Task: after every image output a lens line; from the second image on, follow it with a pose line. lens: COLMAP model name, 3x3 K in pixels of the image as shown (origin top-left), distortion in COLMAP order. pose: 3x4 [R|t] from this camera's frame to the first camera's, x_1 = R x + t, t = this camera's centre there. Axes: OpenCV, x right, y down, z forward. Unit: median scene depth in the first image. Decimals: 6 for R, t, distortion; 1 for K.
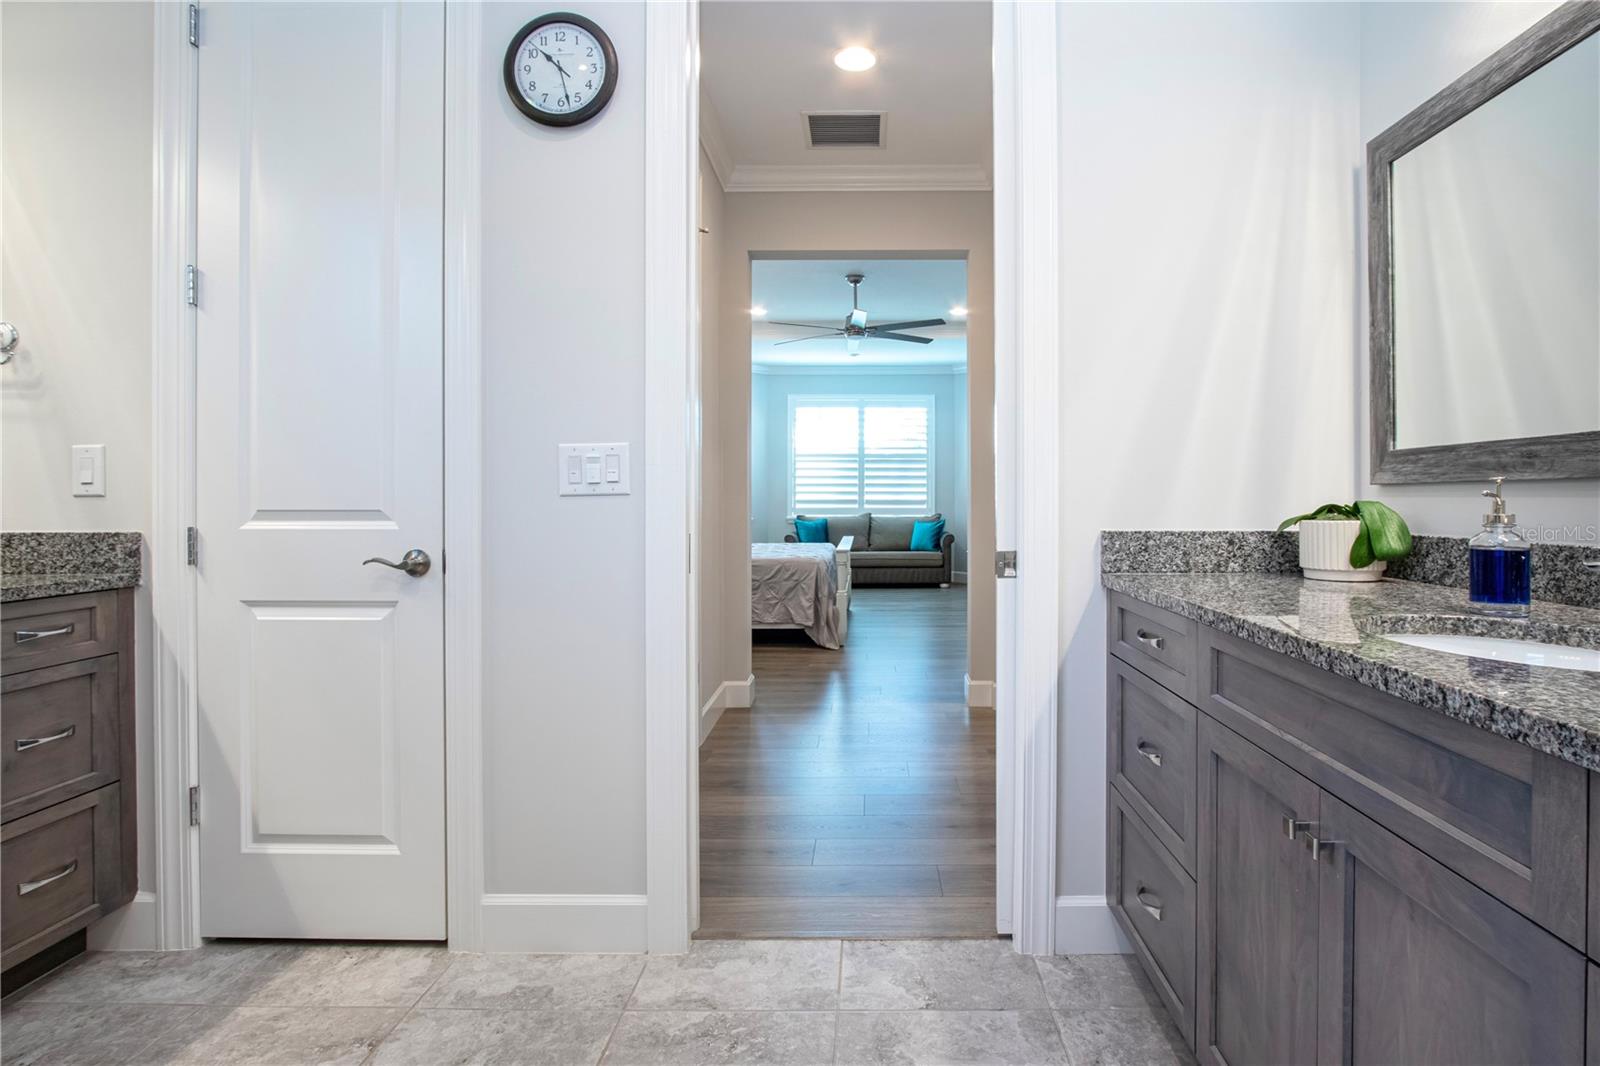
lens RADIAL K [[812.5, 0, 868.2], [0, 812.5, 500.7], [0, 0, 1]] dist [-0.019110, 0.003563]
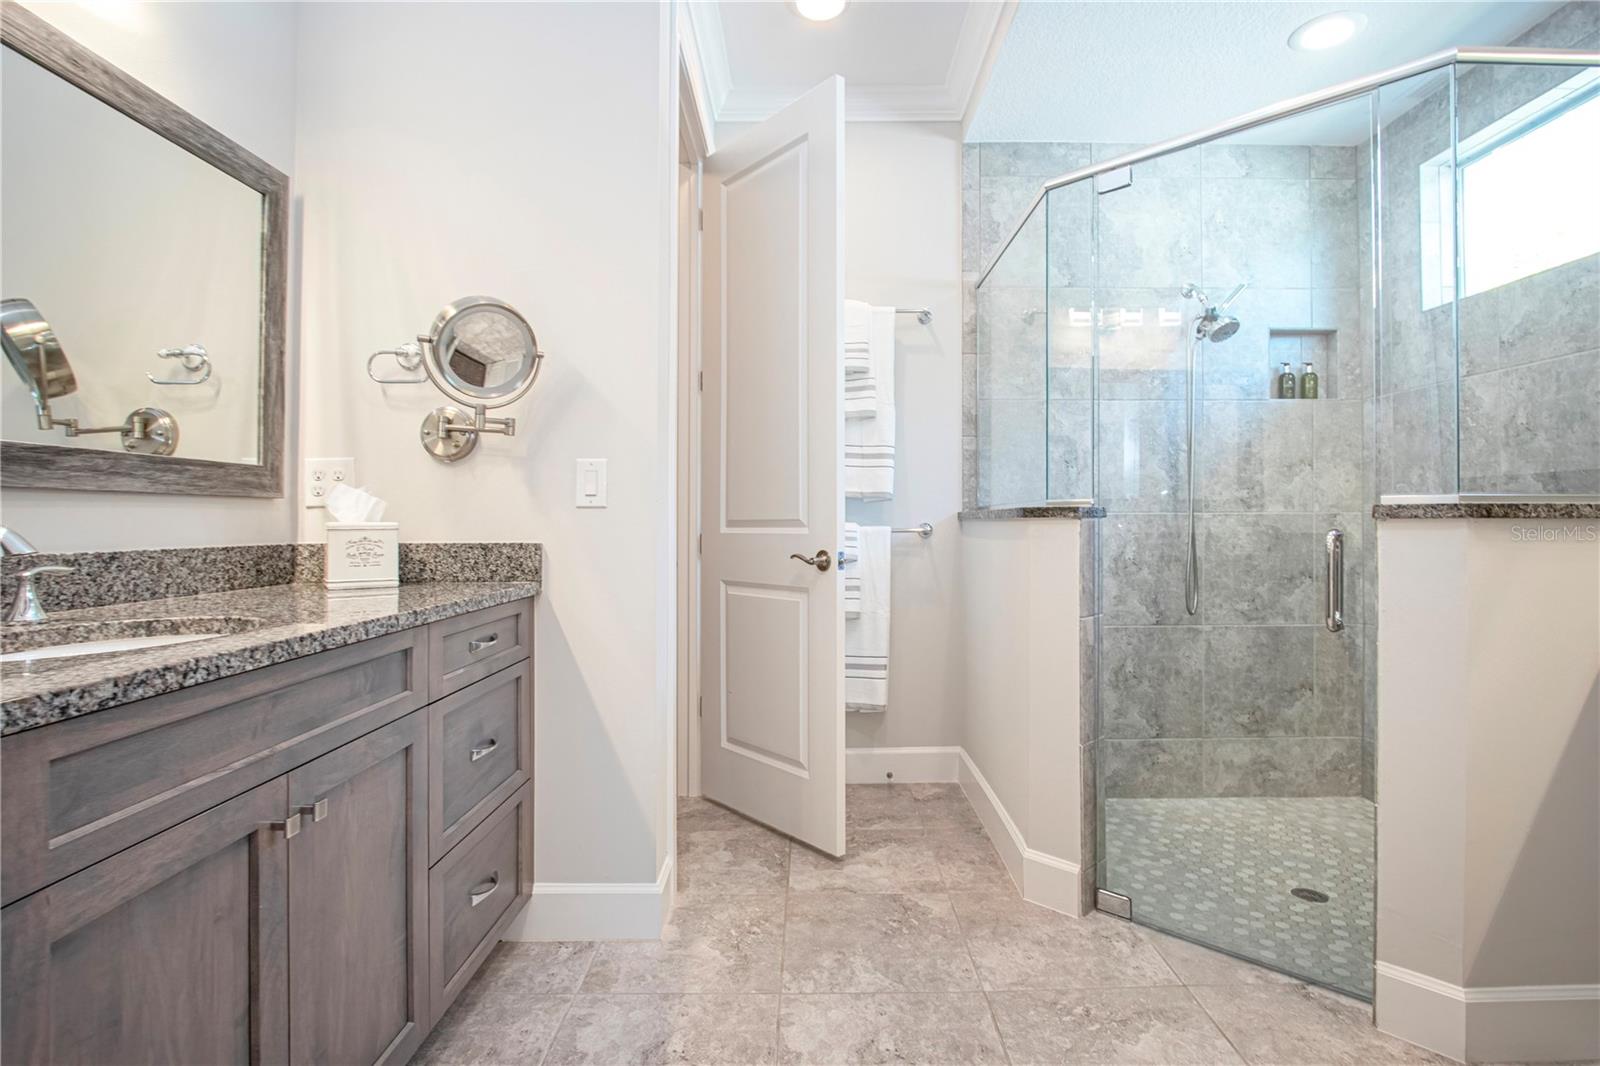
lens RADIAL K [[812.5, 0, 811.3], [0, 812.5, 522.2], [0, 0, 1]] dist [-0.019110, 0.003563]
pose [[-0.999793, 0.004268, 0.019909, -0.109596], [0.004418, 0.999962, 0.007509, 0.008385], [-0.019876, 0.007596, -0.999774, 1.320877]]
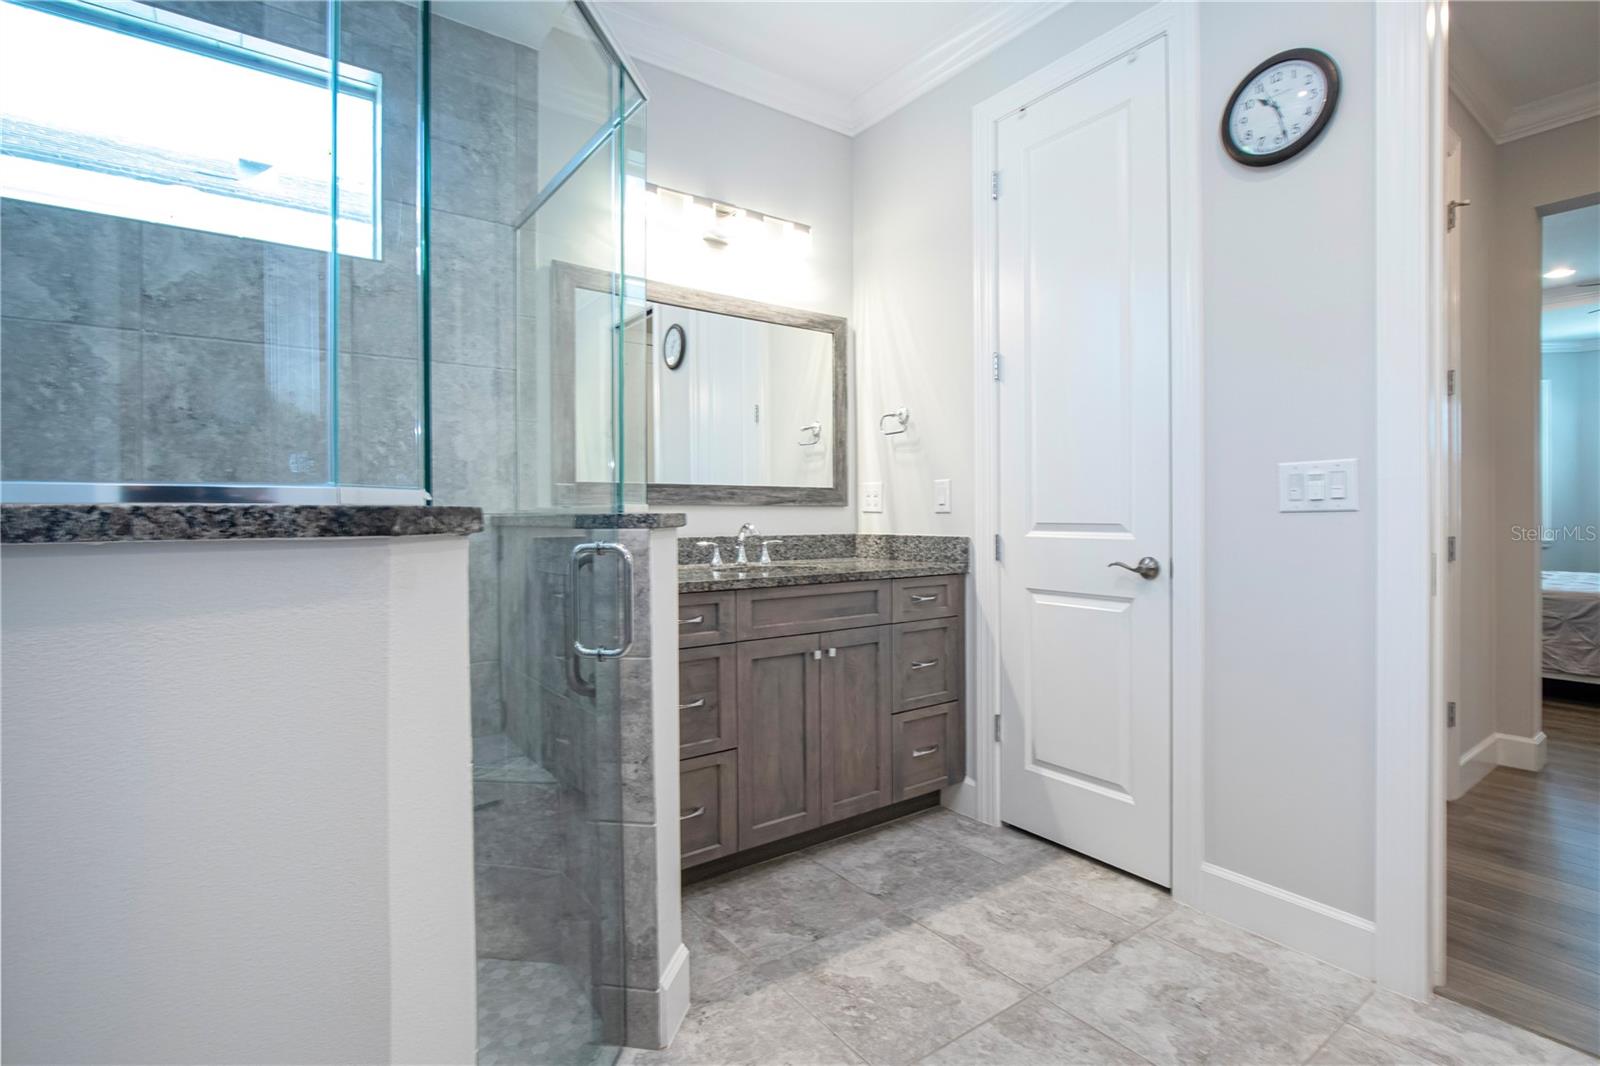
lens RADIAL K [[812.5, 0, 759.5], [0, 812.5, 511.9], [0, 0, 1]] dist [-0.019110, 0.003563]
pose [[0.592418, -0.001885, -0.805629, 0.074858], [-0.002499, 0.999988, -0.004177, -0.000134], [0.805627, 0.004488, 0.592406, -0.197151]]
